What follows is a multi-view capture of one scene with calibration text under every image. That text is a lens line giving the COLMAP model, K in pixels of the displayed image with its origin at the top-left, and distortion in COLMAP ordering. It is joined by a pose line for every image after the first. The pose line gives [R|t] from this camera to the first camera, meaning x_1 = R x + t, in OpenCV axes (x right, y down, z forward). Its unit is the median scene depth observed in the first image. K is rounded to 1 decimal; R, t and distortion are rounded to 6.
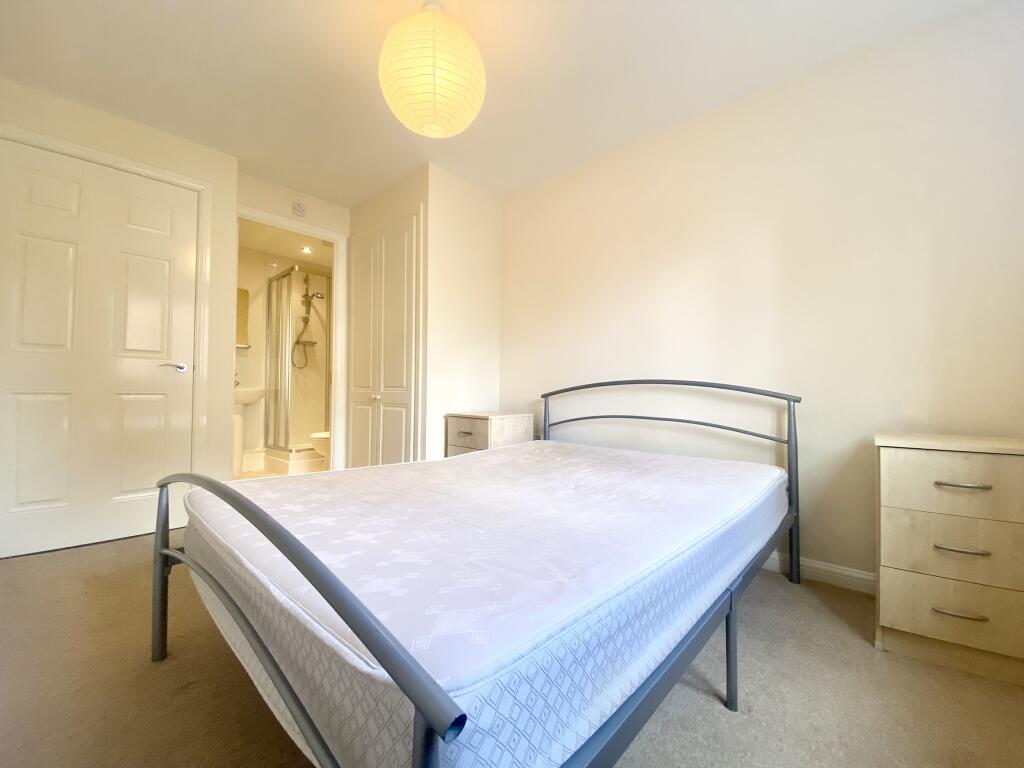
lens RADIAL K [[410.6, 0, 512.0], [0, 410.6, 384.0], [0, 0, 1]] dist [-0.000778, -0.000243]
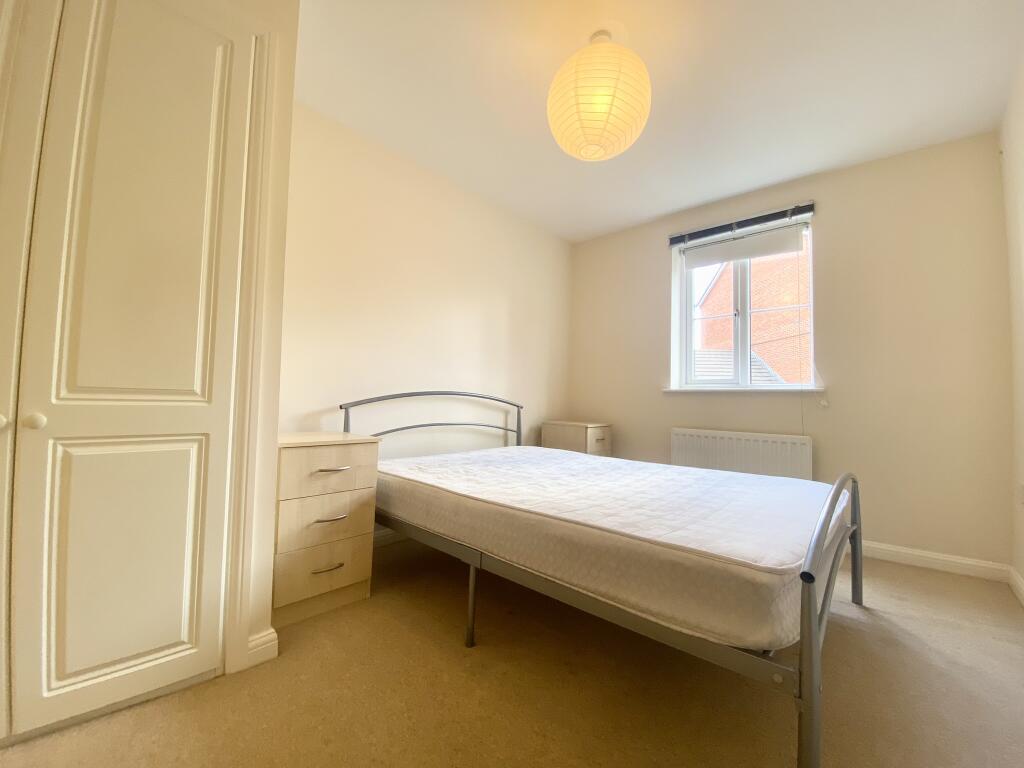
lens RADIAL K [[410.6, 0, 512.0], [0, 410.6, 384.0], [0, 0, 1]] dist [-0.000778, -0.000243]
pose [[-0.031307, 0.031061, 0.999027, -0.682882], [-0.043373, 0.998533, -0.032405, -0.001226], [-0.998568, -0.044346, -0.029914, 0.699932]]
